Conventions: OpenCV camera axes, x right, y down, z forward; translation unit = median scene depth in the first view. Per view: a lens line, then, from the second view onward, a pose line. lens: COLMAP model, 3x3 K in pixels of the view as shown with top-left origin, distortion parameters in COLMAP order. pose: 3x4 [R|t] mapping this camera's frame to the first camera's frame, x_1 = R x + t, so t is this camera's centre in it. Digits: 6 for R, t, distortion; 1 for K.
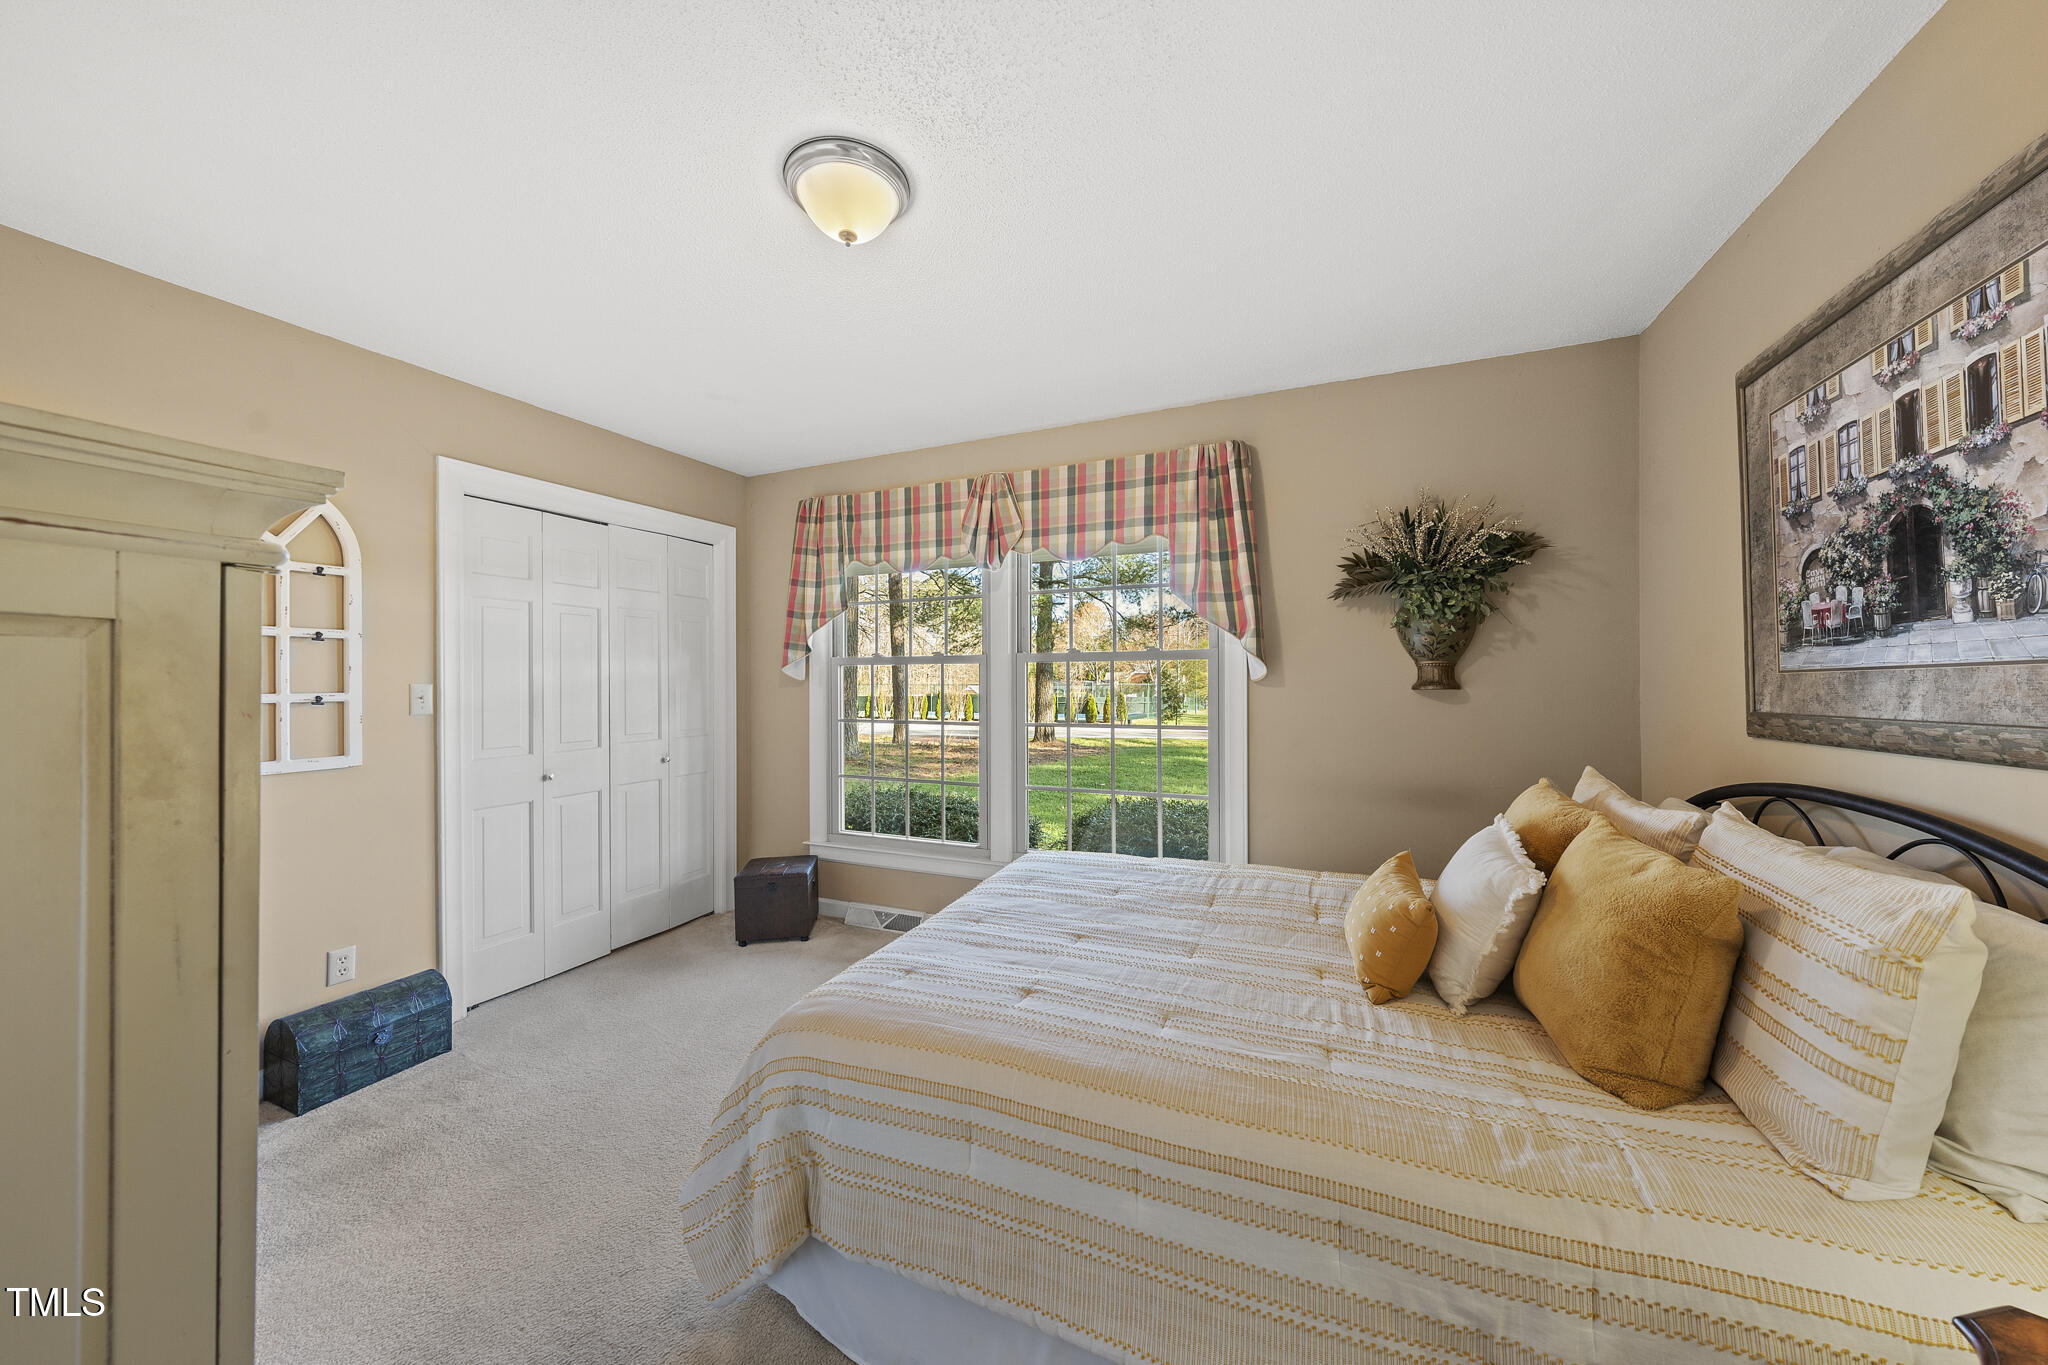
lens RADIAL K [[731.3, 0, 1049.7], [0, 731.3, 672.9], [0, 0, 1]] dist [-0.000103, -0.000017]
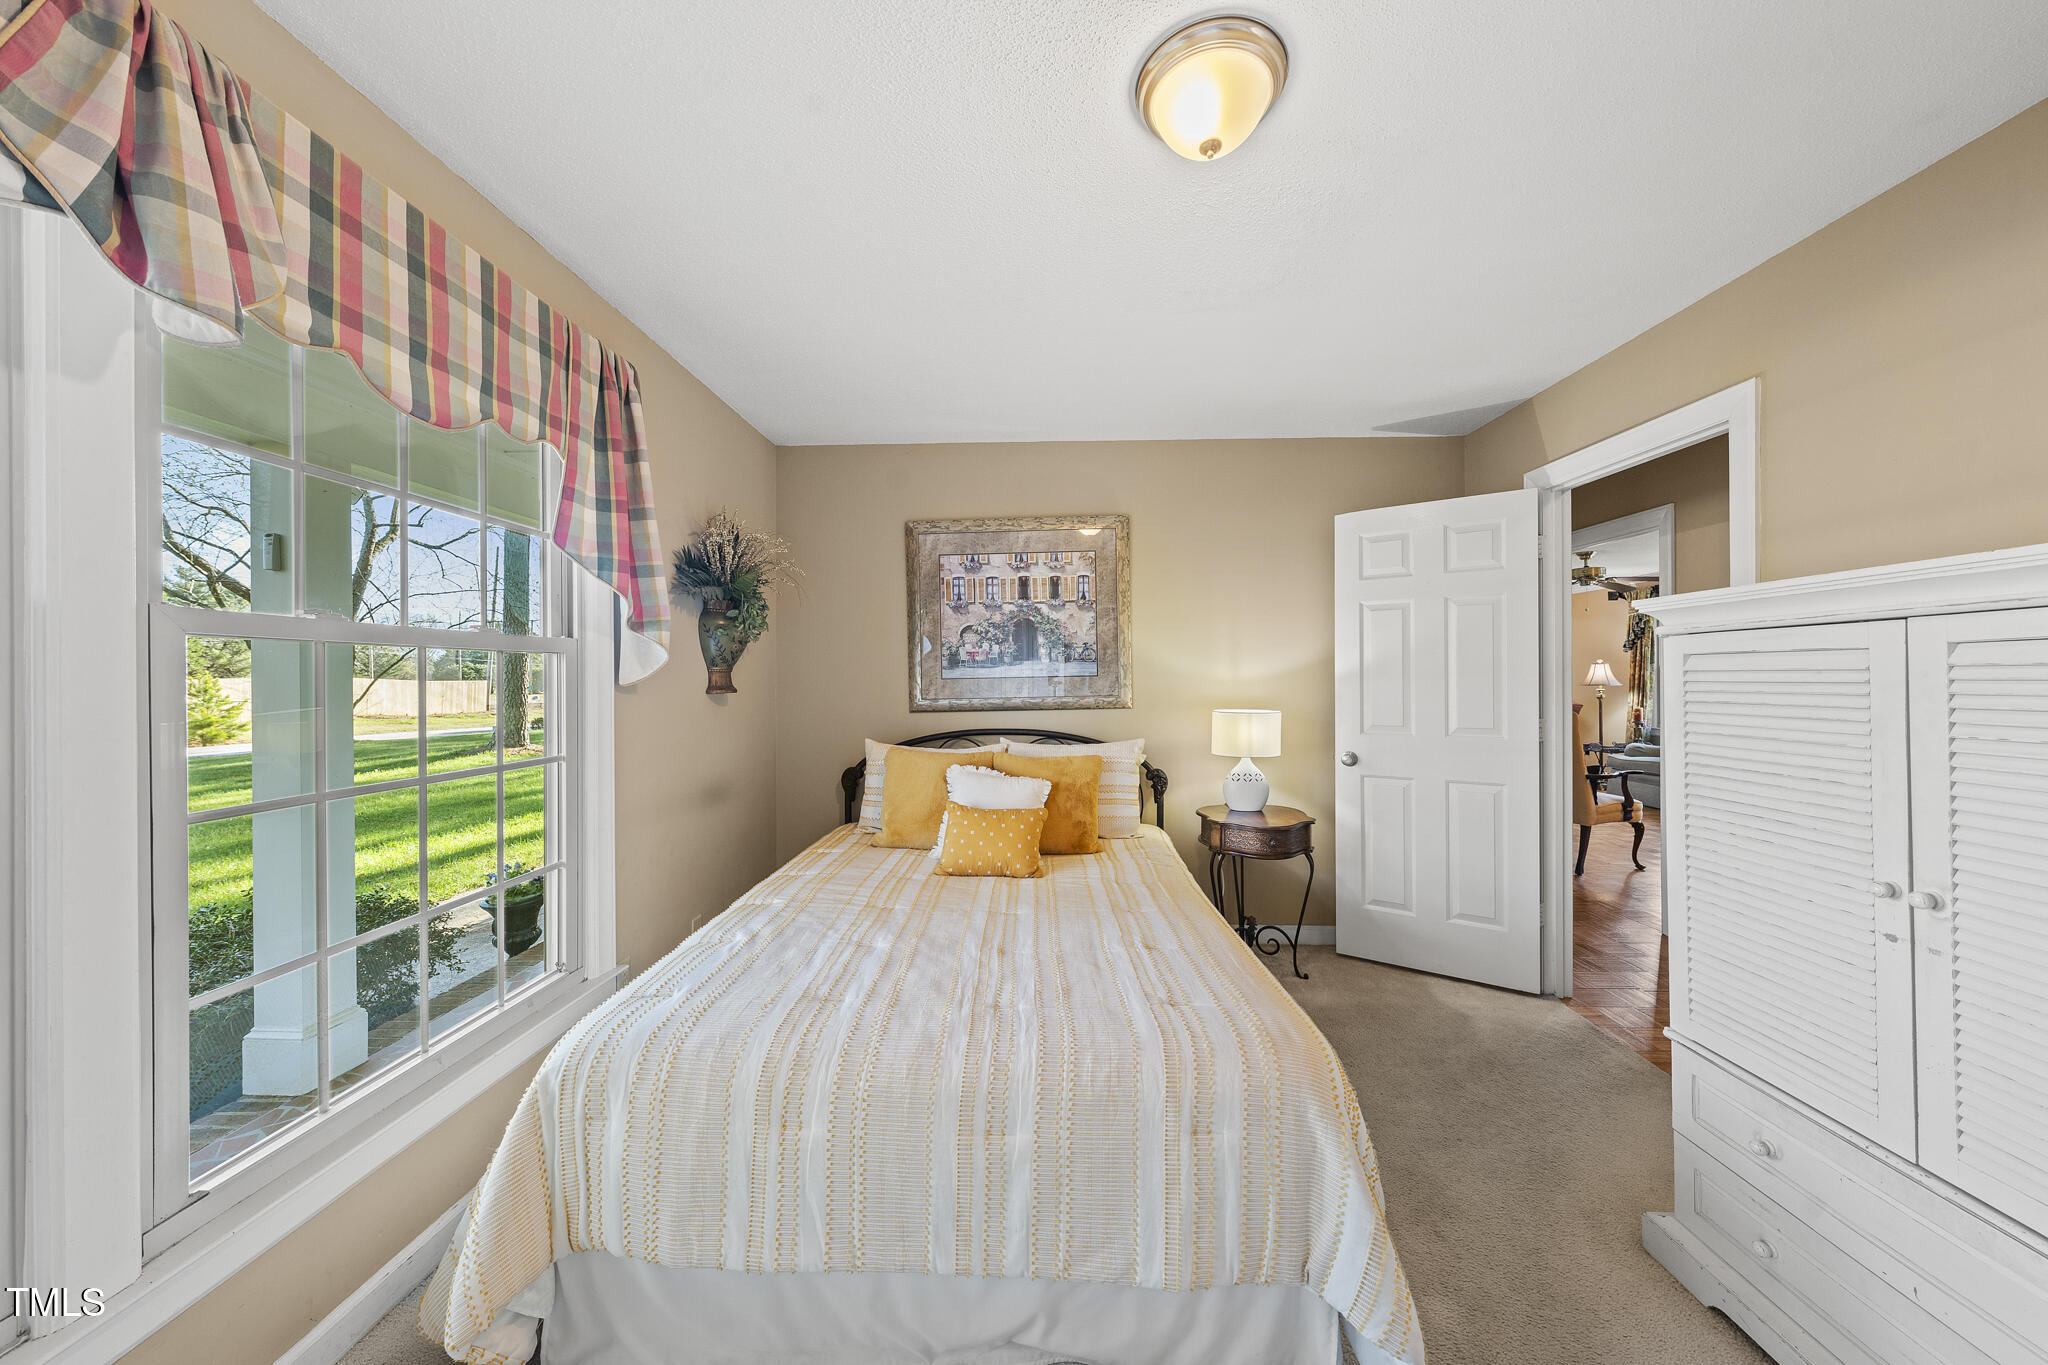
lens RADIAL K [[698.4, 0, 1029.0], [0, 698.4, 677.9], [0, 0, 1]] dist [-0.001111, -0.000181]
pose [[-0.377540, 0.010185, 0.925937, -1.065976], [0.000092, 0.999940, -0.010962, 0.018904], [-0.925993, -0.004054, -0.377518, 1.716074]]
